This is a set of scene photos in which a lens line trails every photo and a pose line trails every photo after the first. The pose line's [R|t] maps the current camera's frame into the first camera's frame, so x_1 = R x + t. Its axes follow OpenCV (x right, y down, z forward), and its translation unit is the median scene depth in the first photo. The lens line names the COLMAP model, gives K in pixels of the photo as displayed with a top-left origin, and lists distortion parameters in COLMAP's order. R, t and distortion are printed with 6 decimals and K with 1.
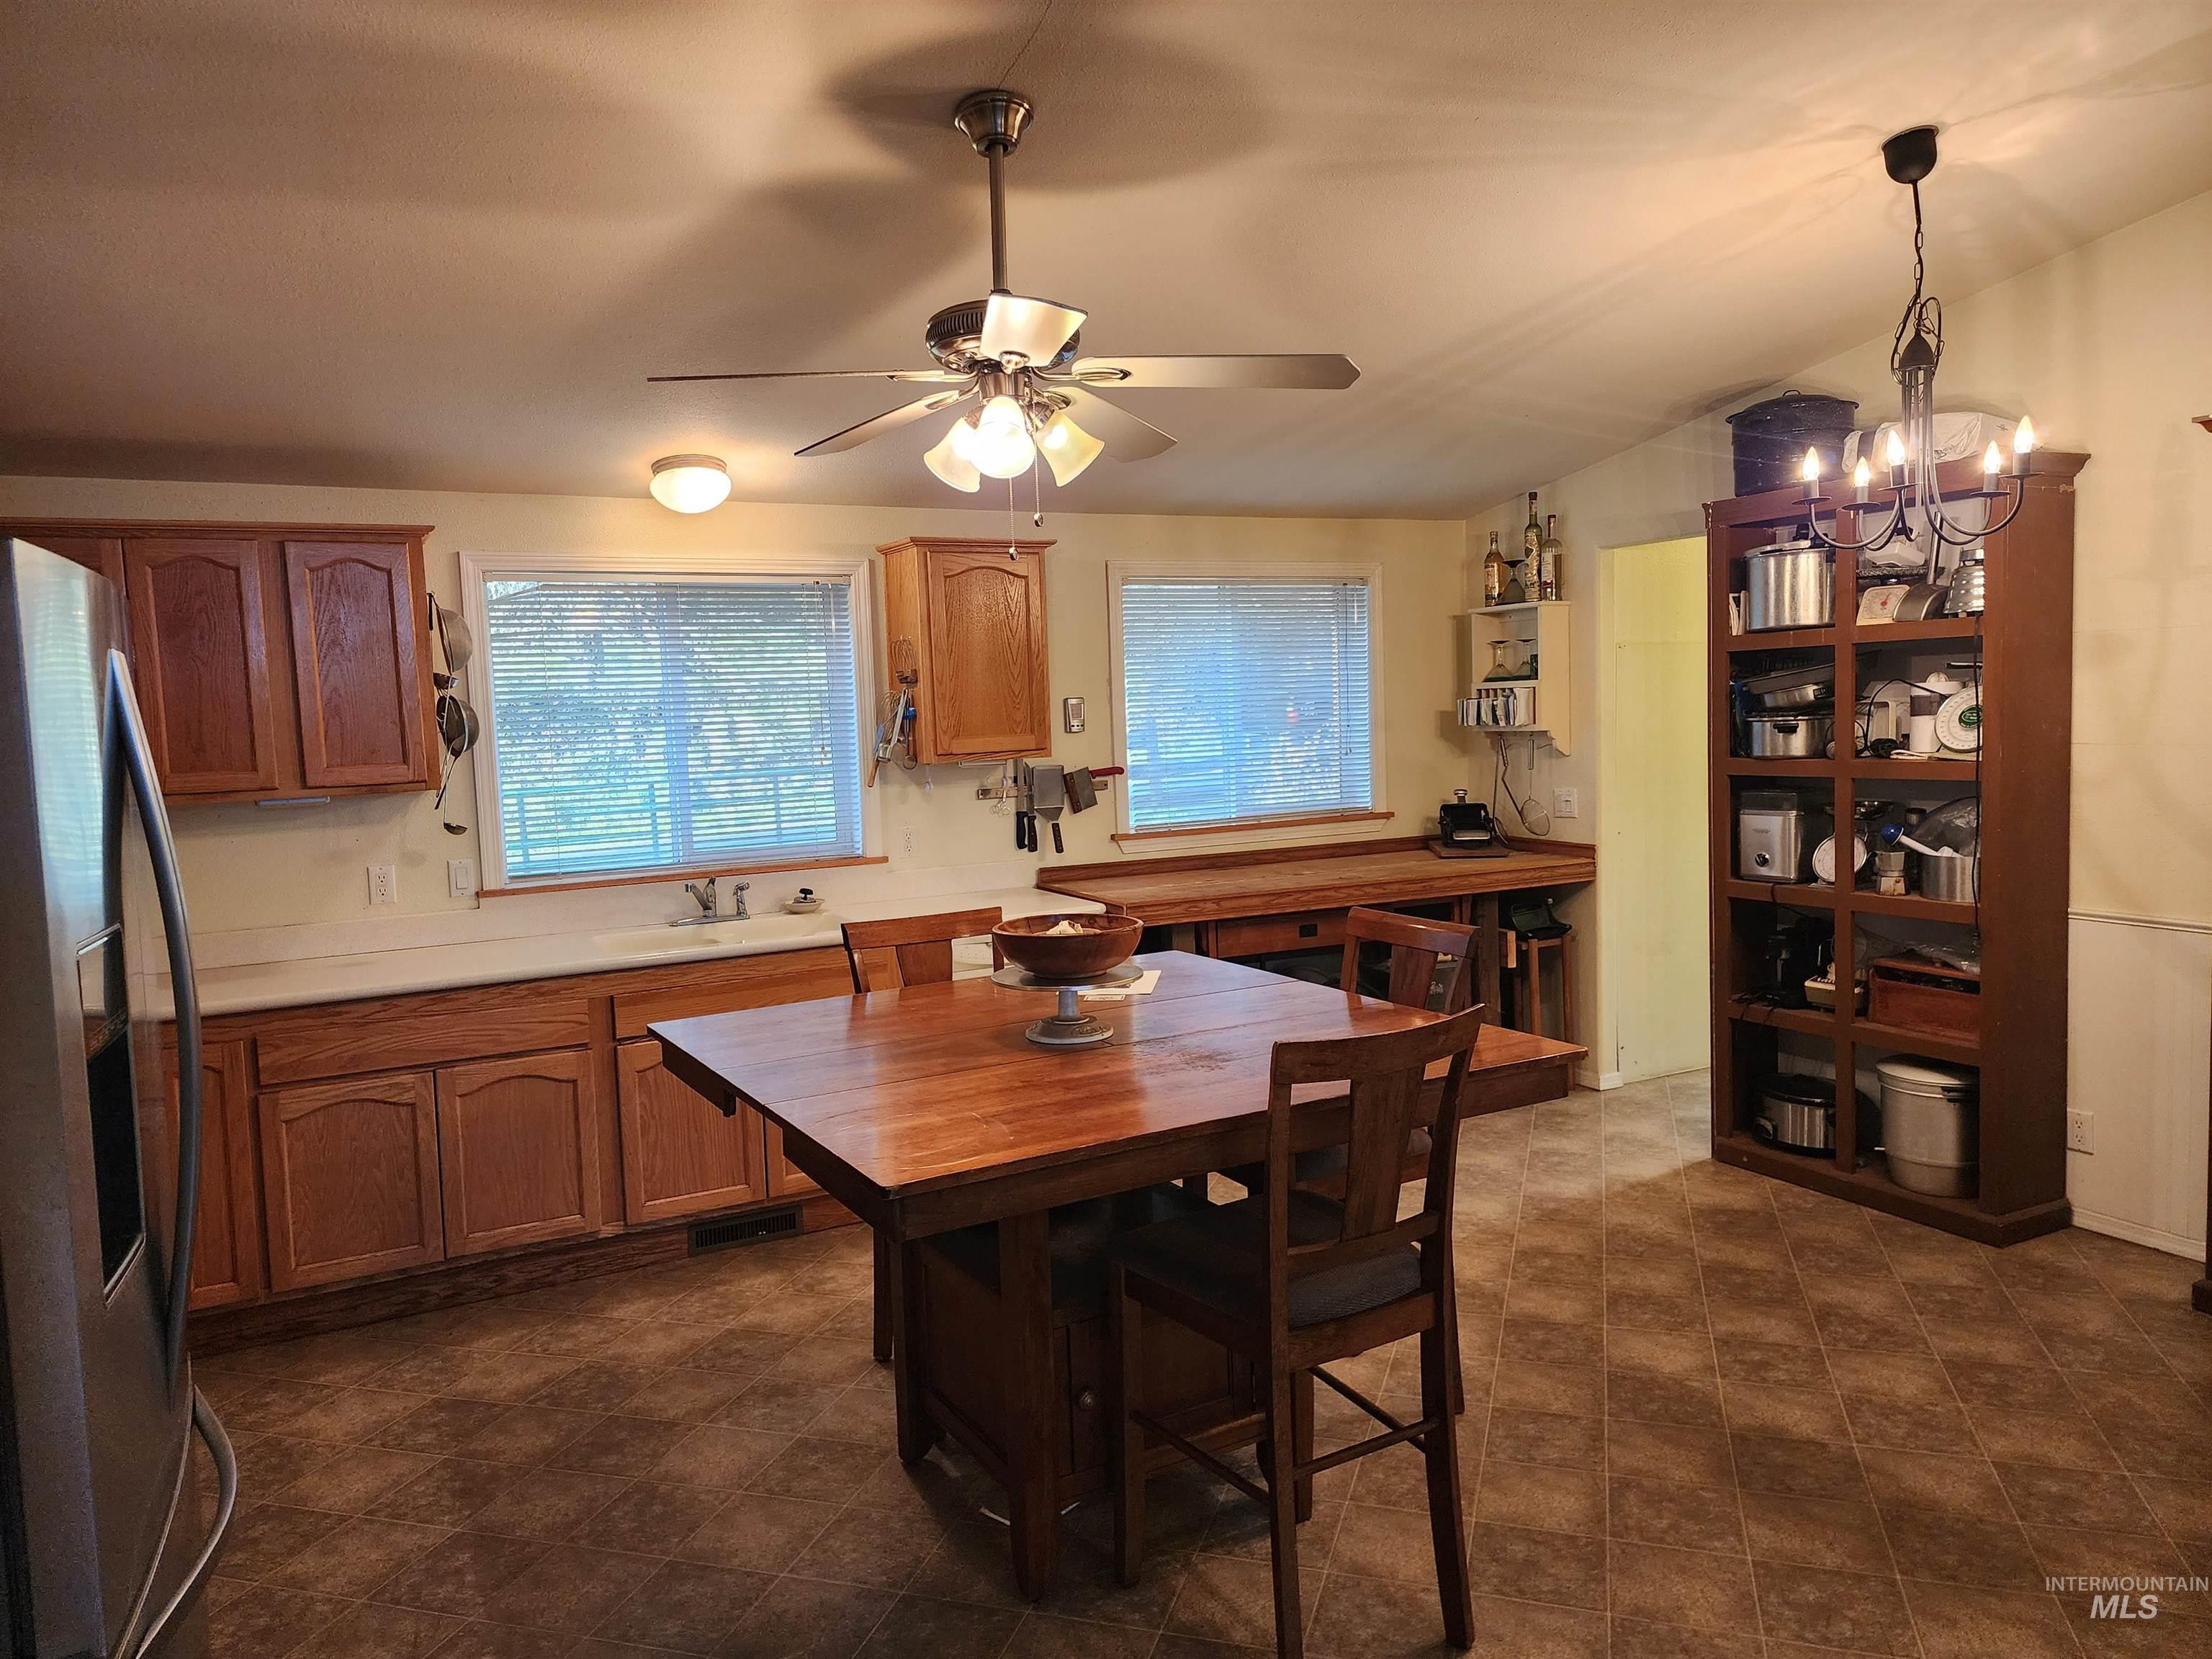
lens RADIAL K [[1491.0, 0, 1059.7], [0, 1491.0, 822.7], [0, 0, 1]] dist [0.067719, -0.050321]
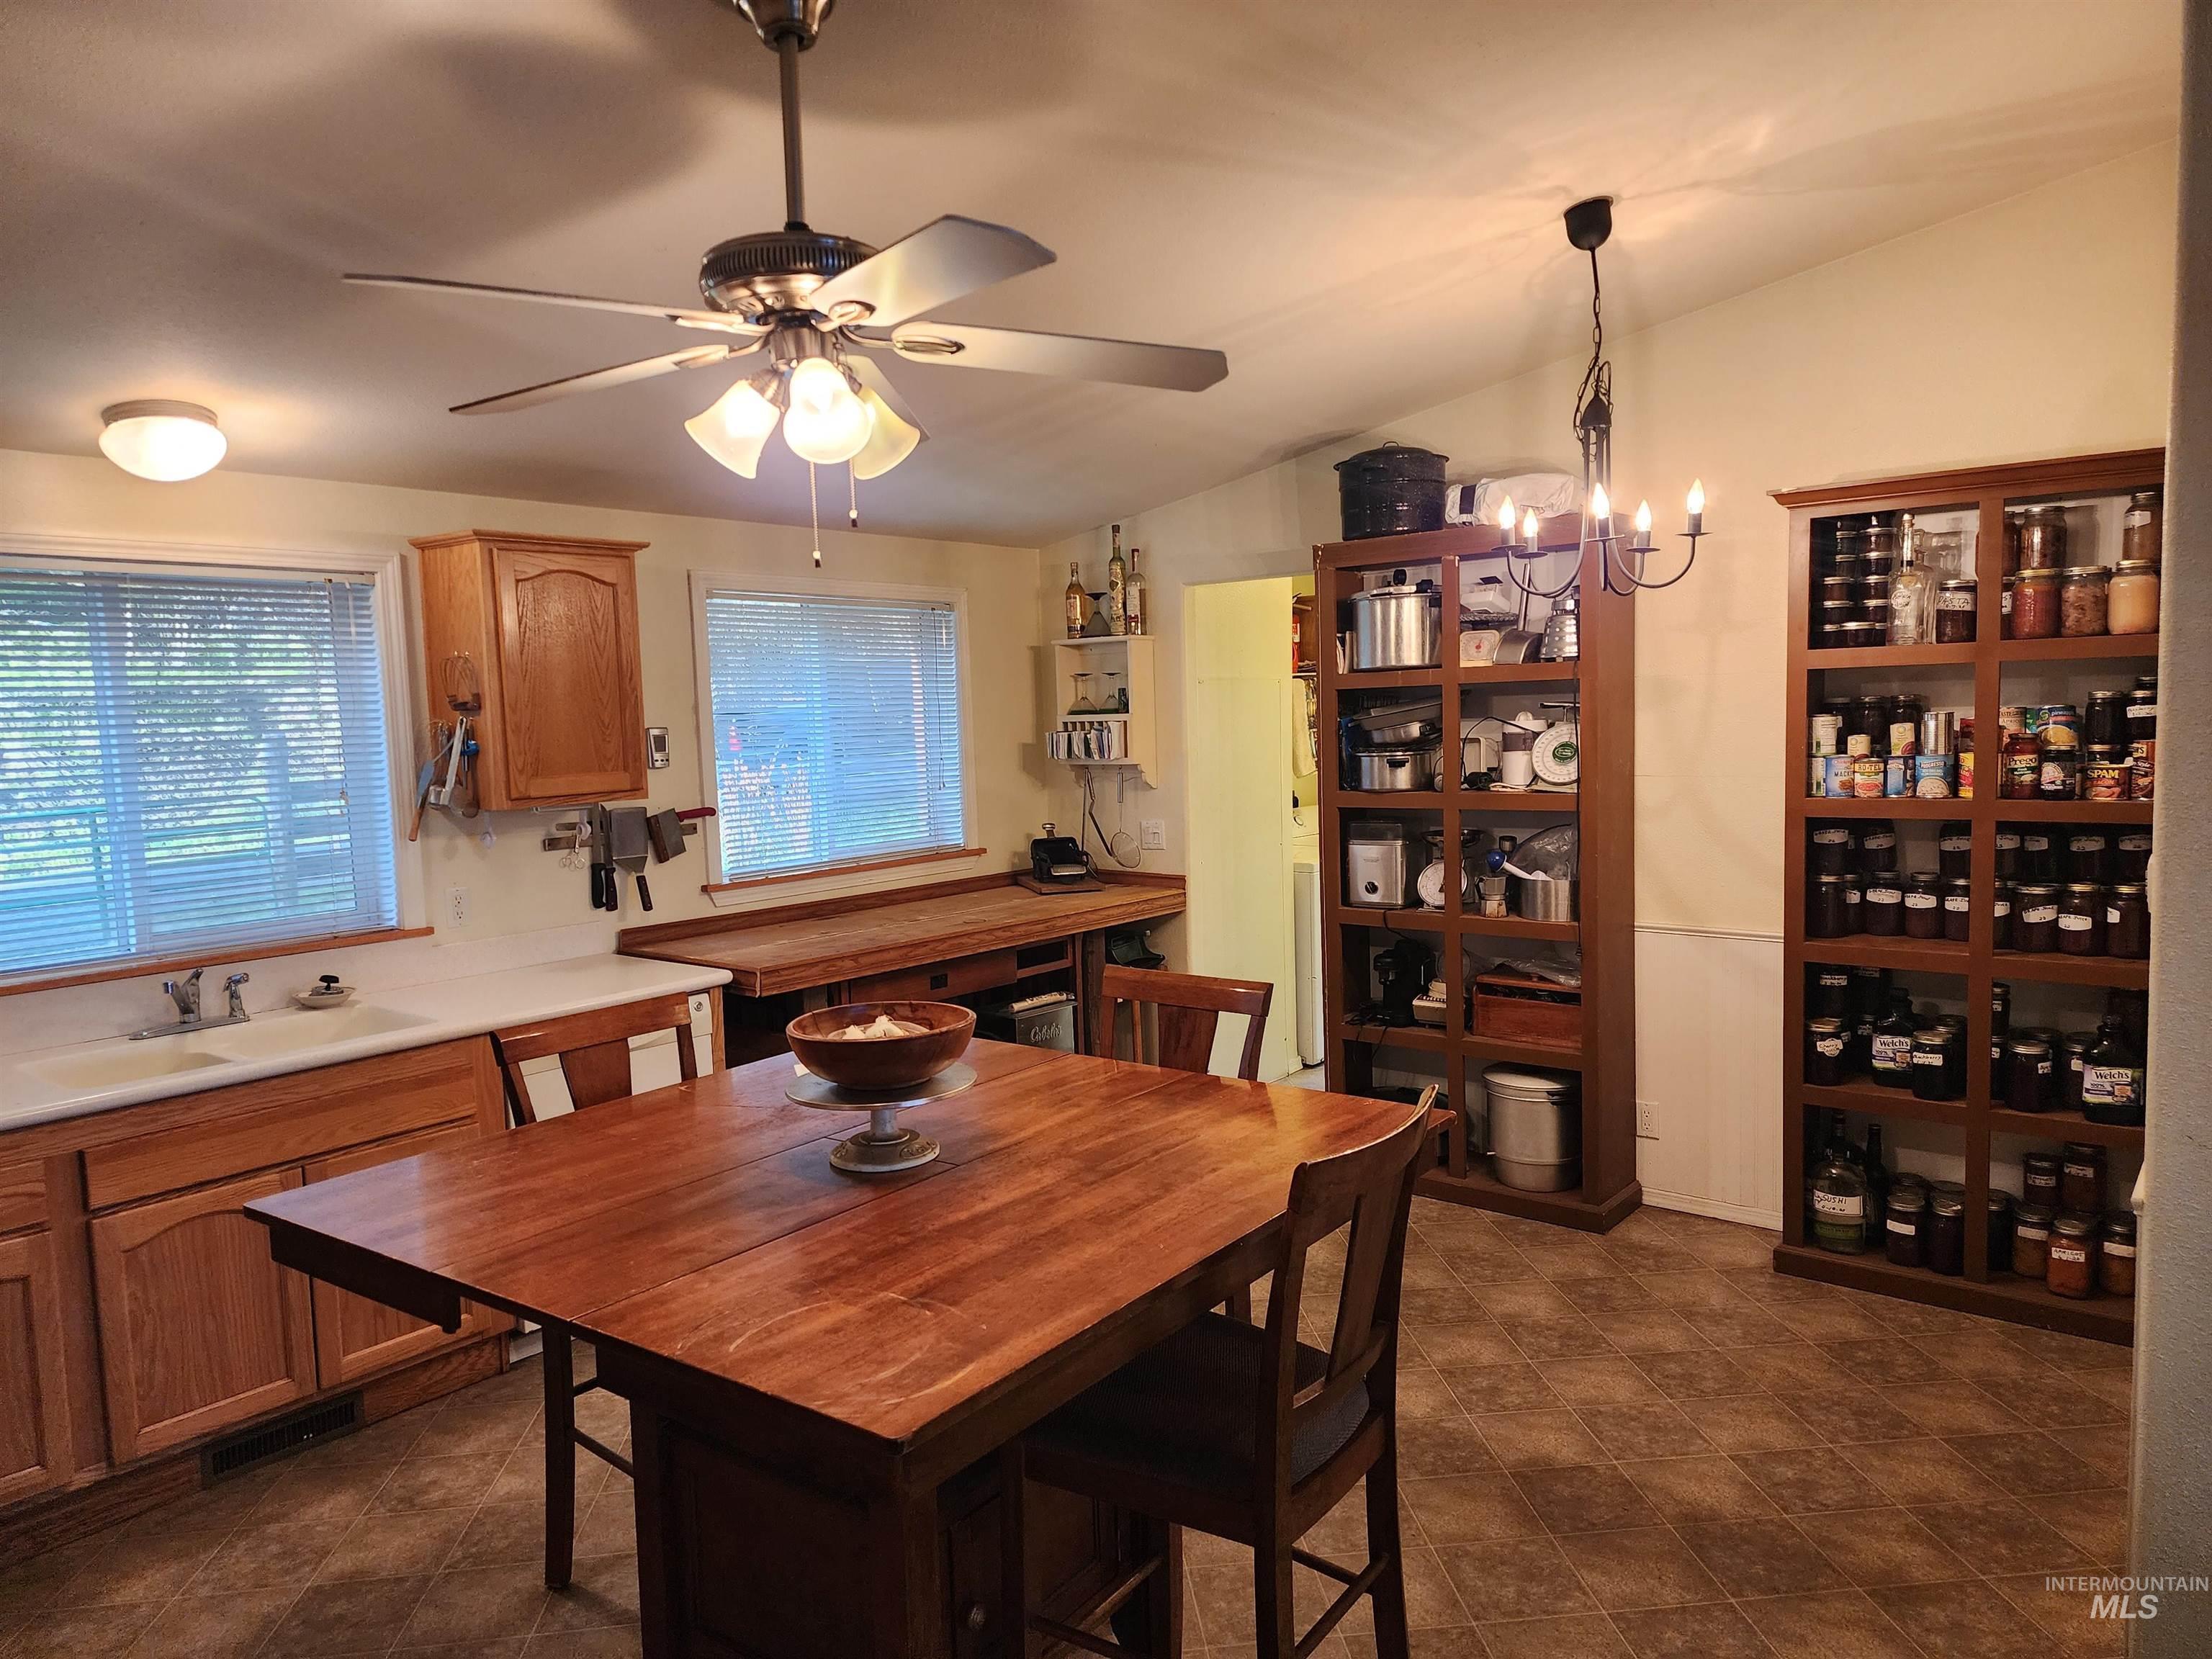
lens RADIAL K [[1491.0, 0, 1100.9], [0, 1491.0, 839.6], [0, 0, 1]] dist [0.067719, -0.050321]
pose [[0.913648, -0.028138, 0.405531, -0.140363], [0.029806, 0.999553, 0.002202, -0.018326], [-0.405412, 0.010075, 0.914079, 0.138081]]
